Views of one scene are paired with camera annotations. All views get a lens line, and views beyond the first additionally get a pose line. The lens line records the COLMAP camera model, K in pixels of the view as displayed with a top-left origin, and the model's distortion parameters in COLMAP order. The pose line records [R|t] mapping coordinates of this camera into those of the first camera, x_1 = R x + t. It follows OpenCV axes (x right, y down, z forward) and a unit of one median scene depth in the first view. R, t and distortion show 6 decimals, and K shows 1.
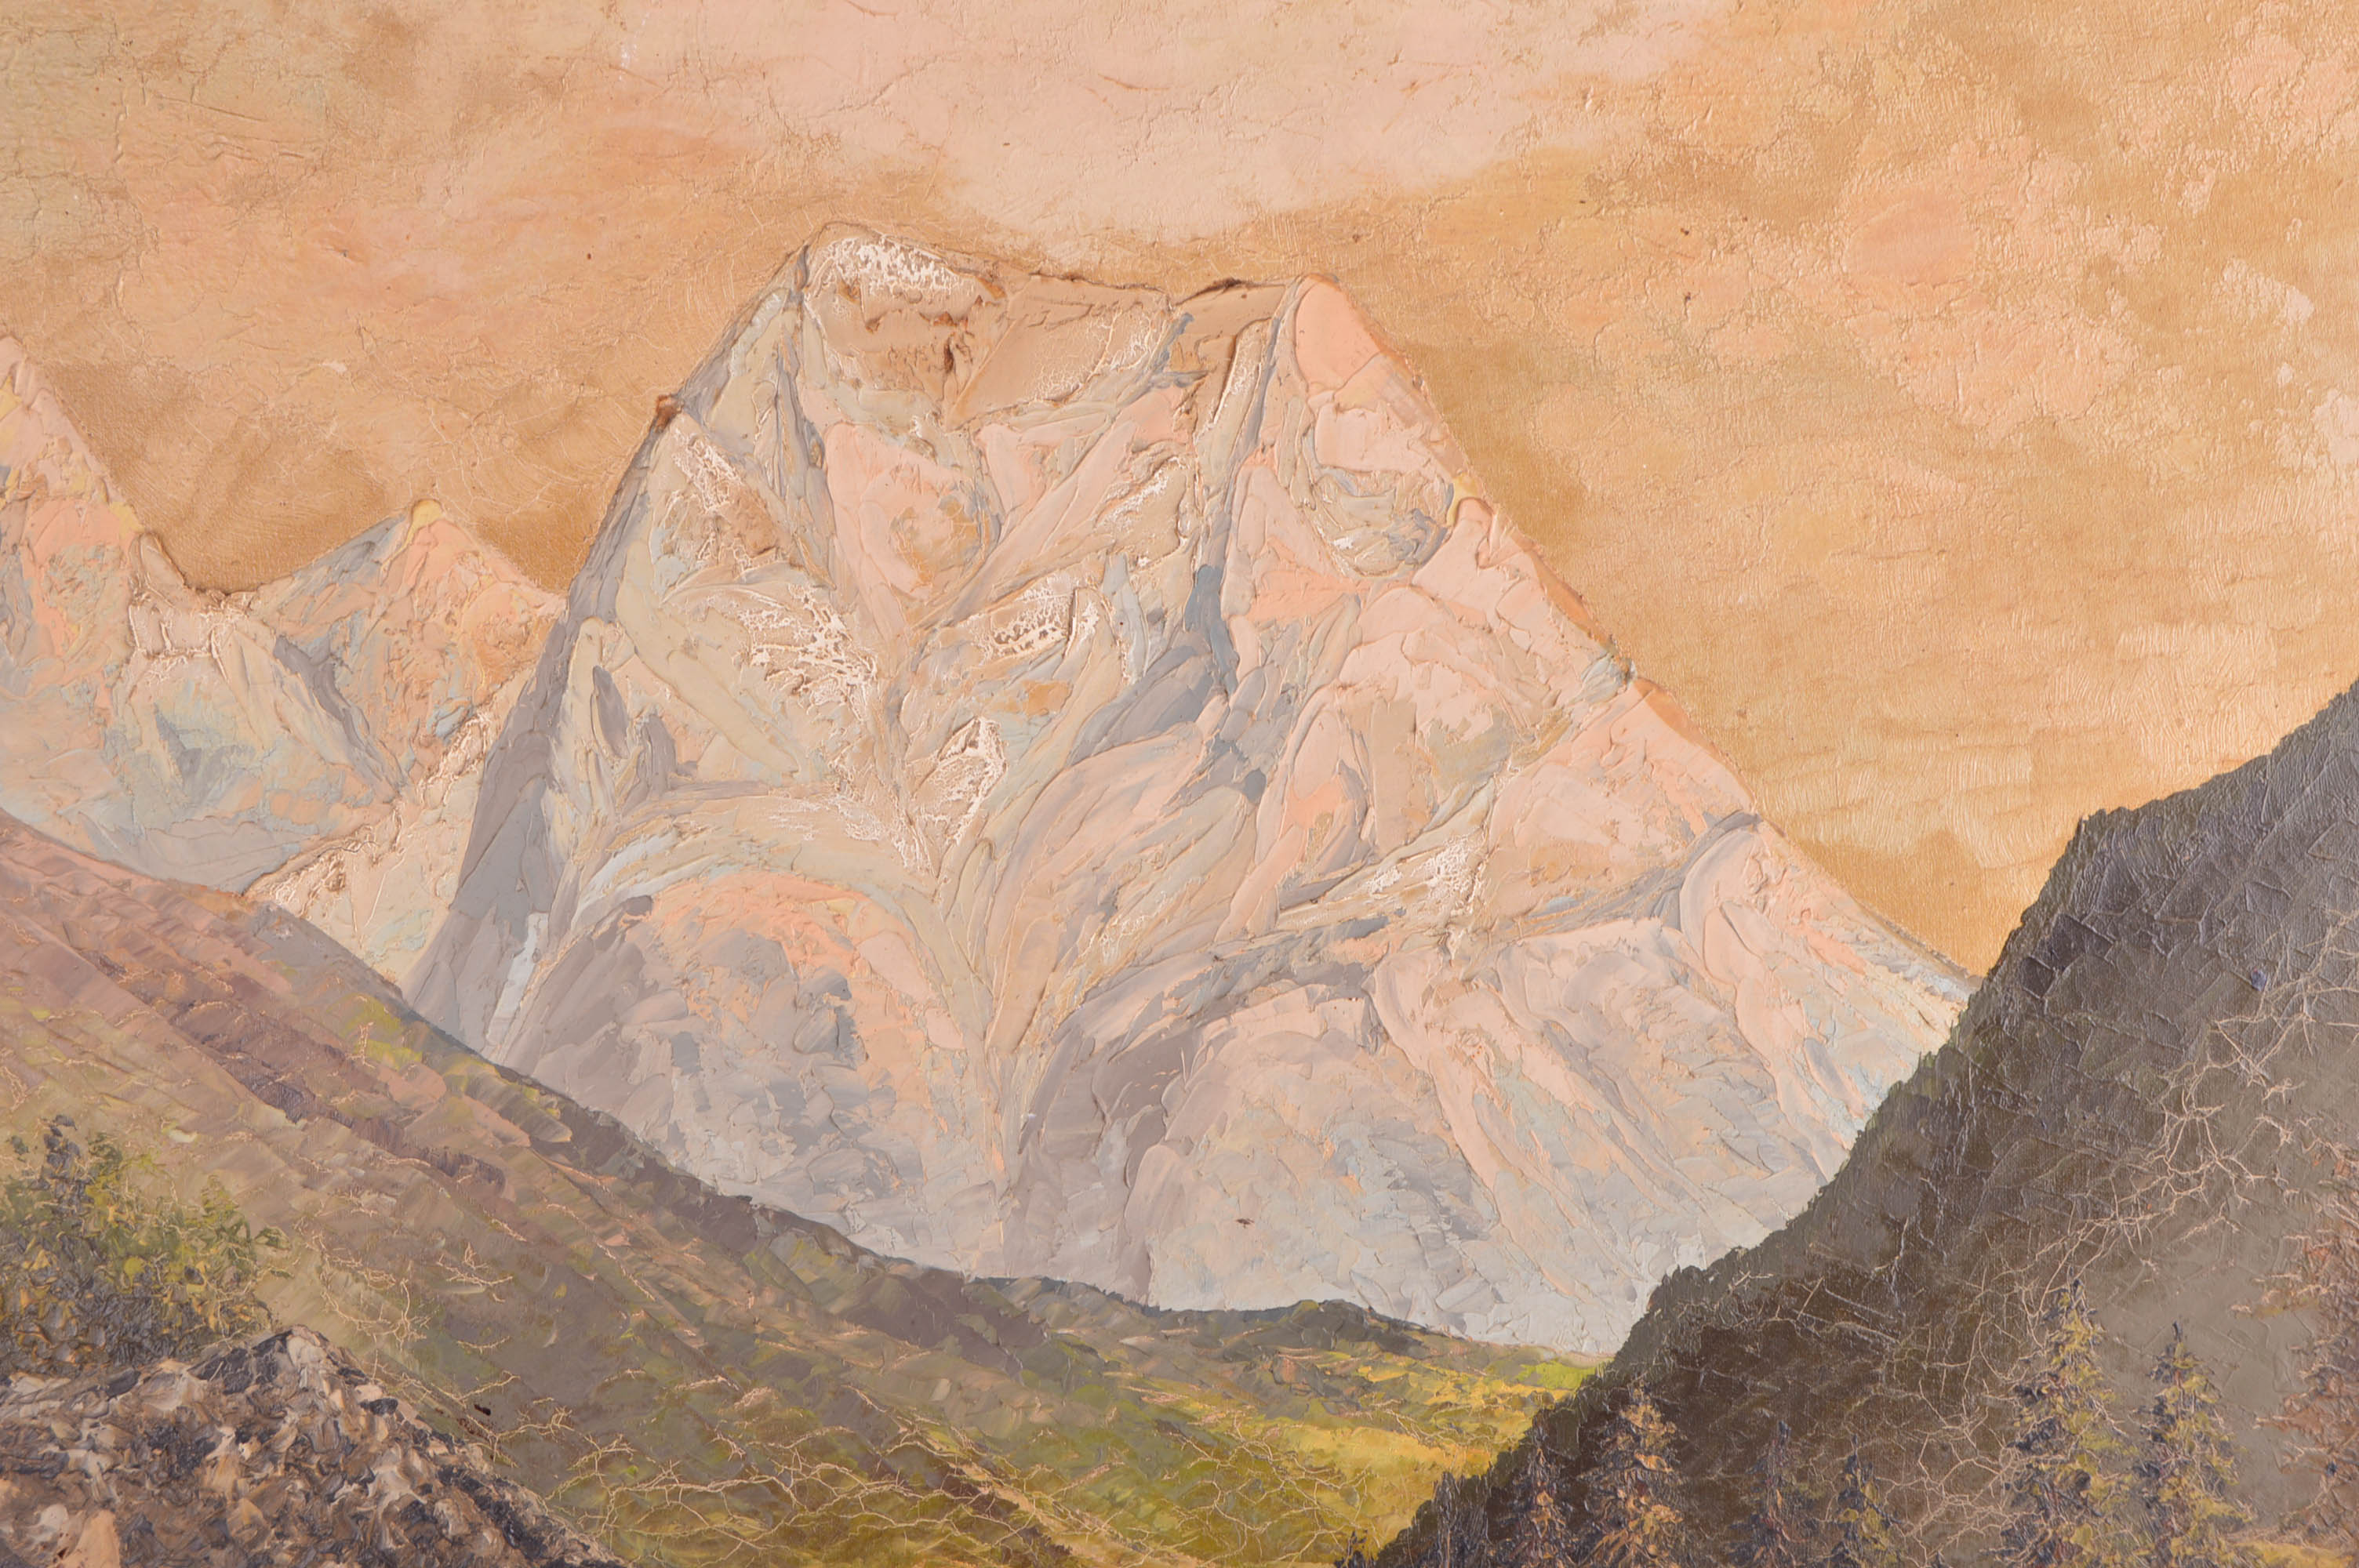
lens RADIAL K [[4662.0, 0, 1181.7], [0, 4662.0, 783.3], [0, 0, 1]] dist [-0.001856, 0.000000]
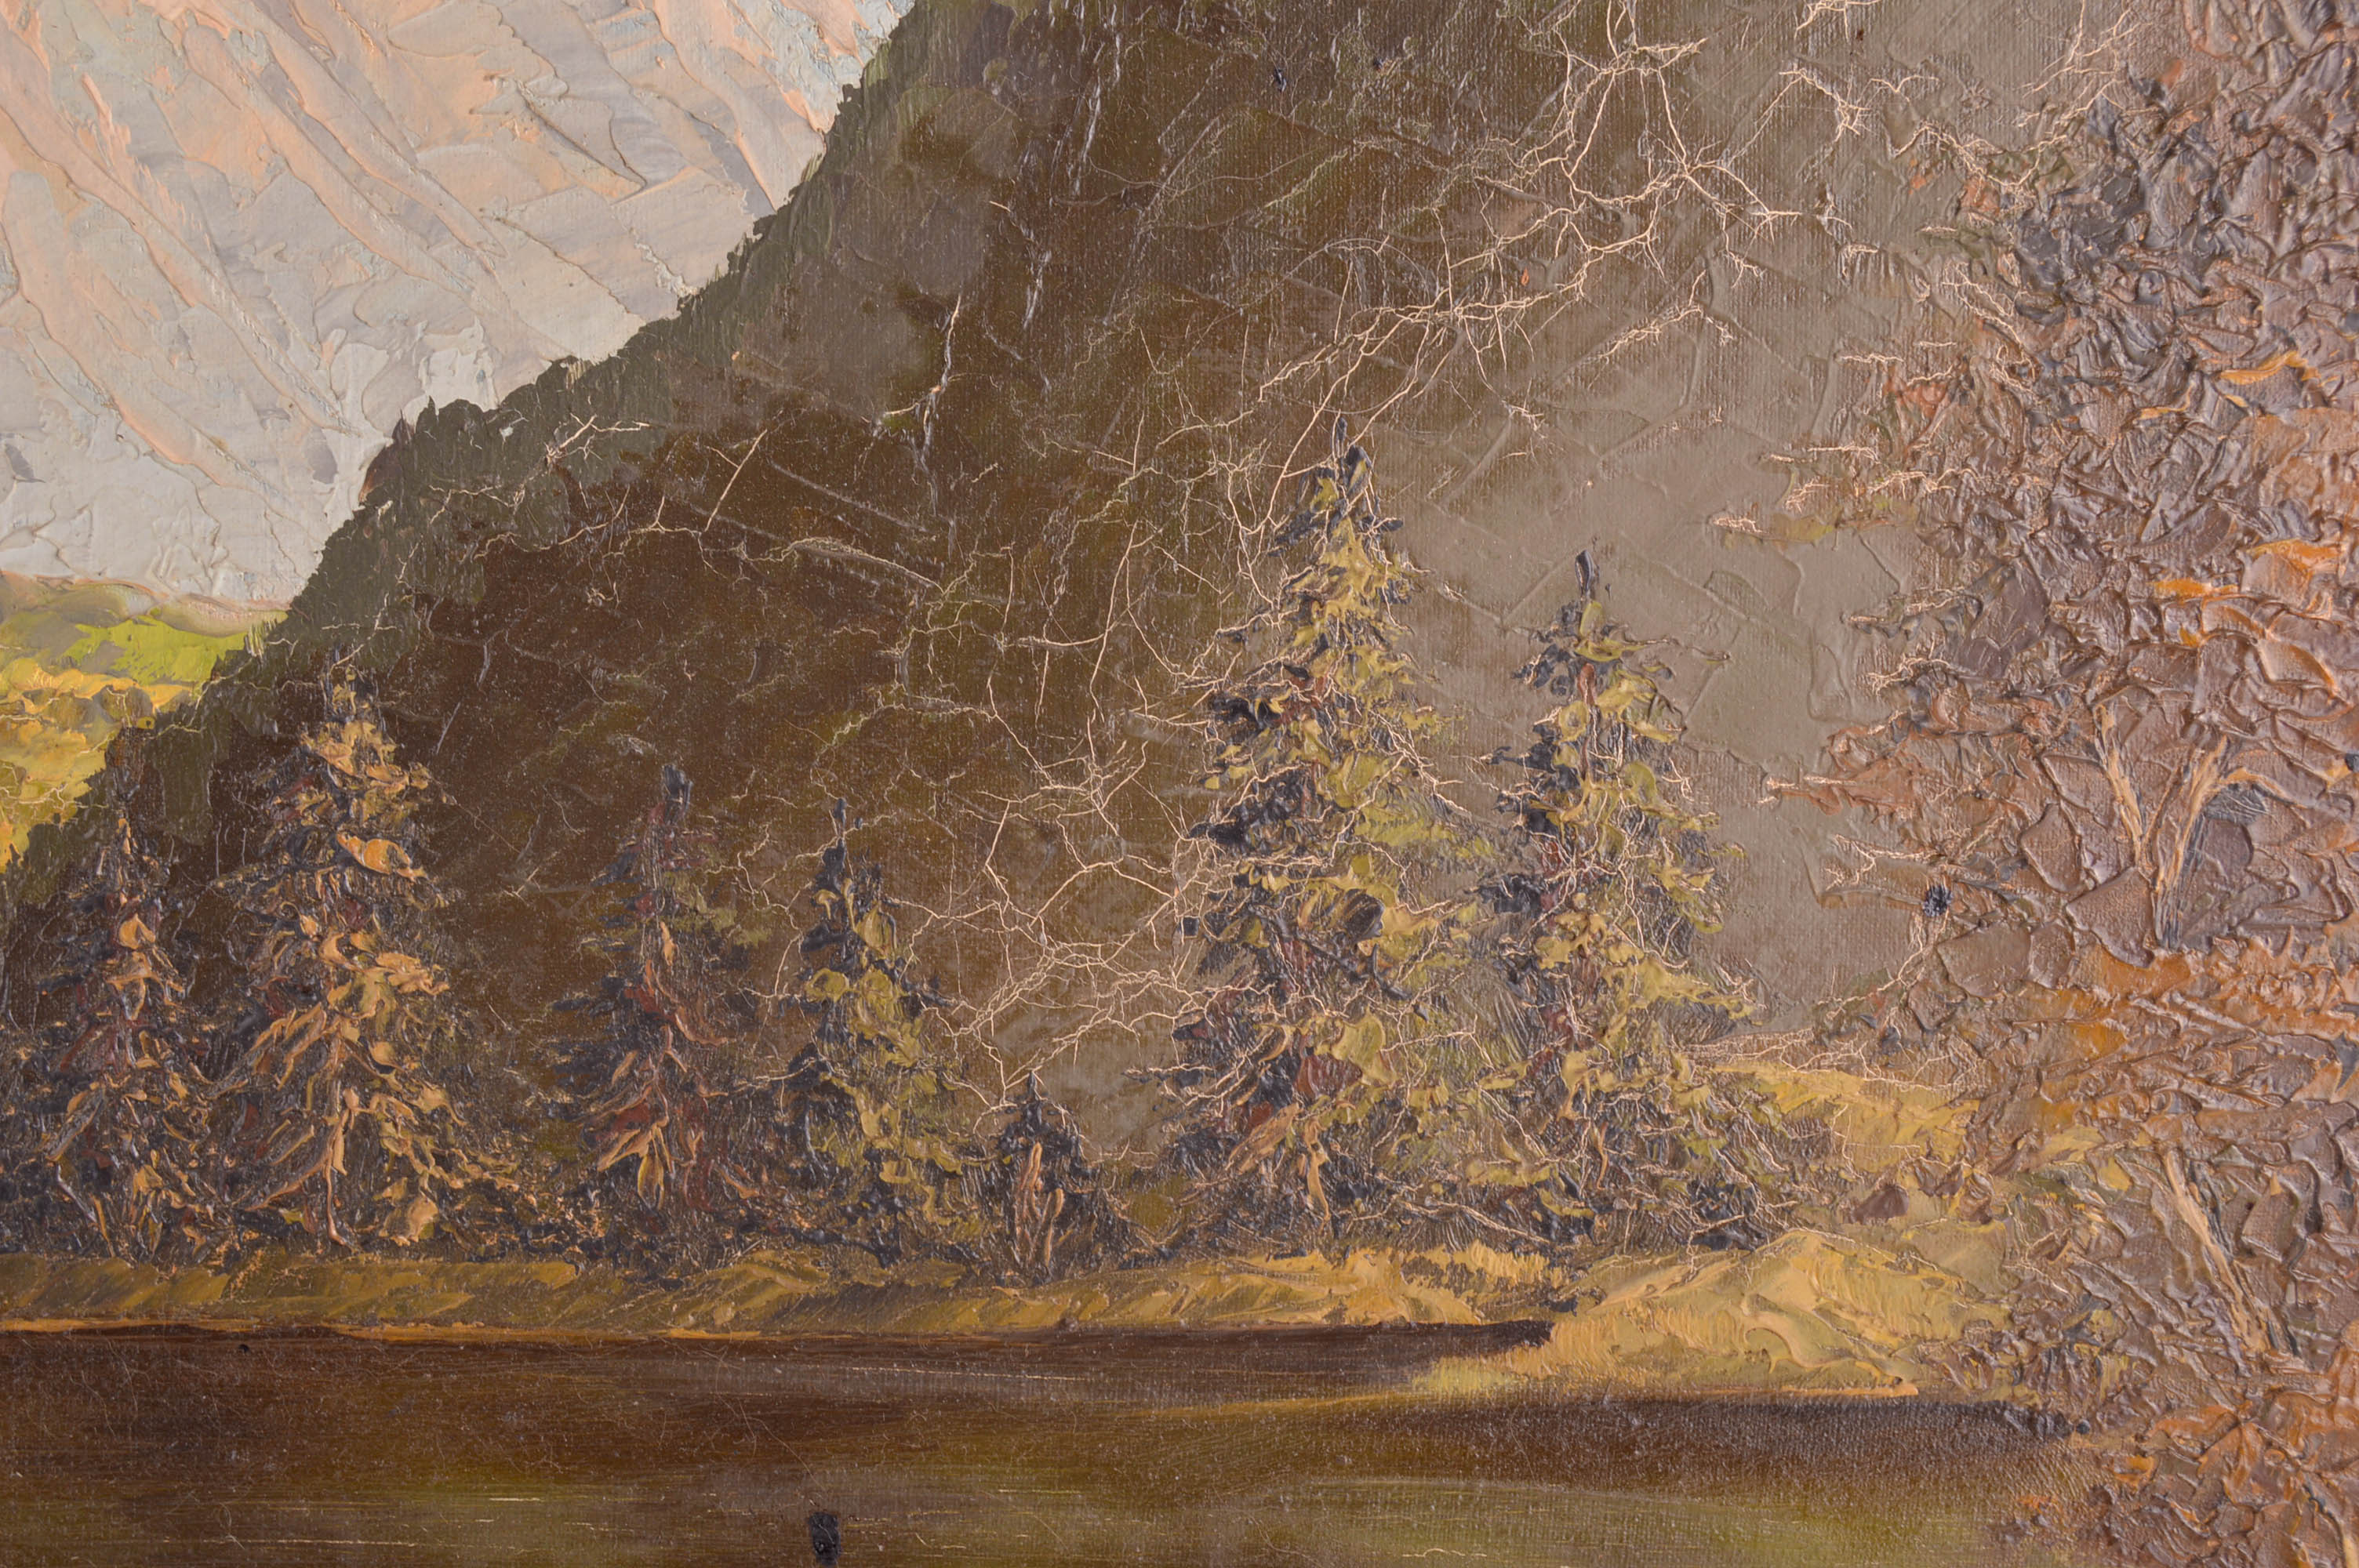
lens RADIAL K [[3846.3, 0, 1178.0], [0, 3846.3, 785.7], [0, 0, 1]] dist [-0.030213, 0.000000]
pose [[0.999654, 0.018715, -0.018496, 0.182656], [-0.017524, 0.997887, 0.062573, 0.115503], [0.019628, -0.062228, 0.997869, 0.643158]]
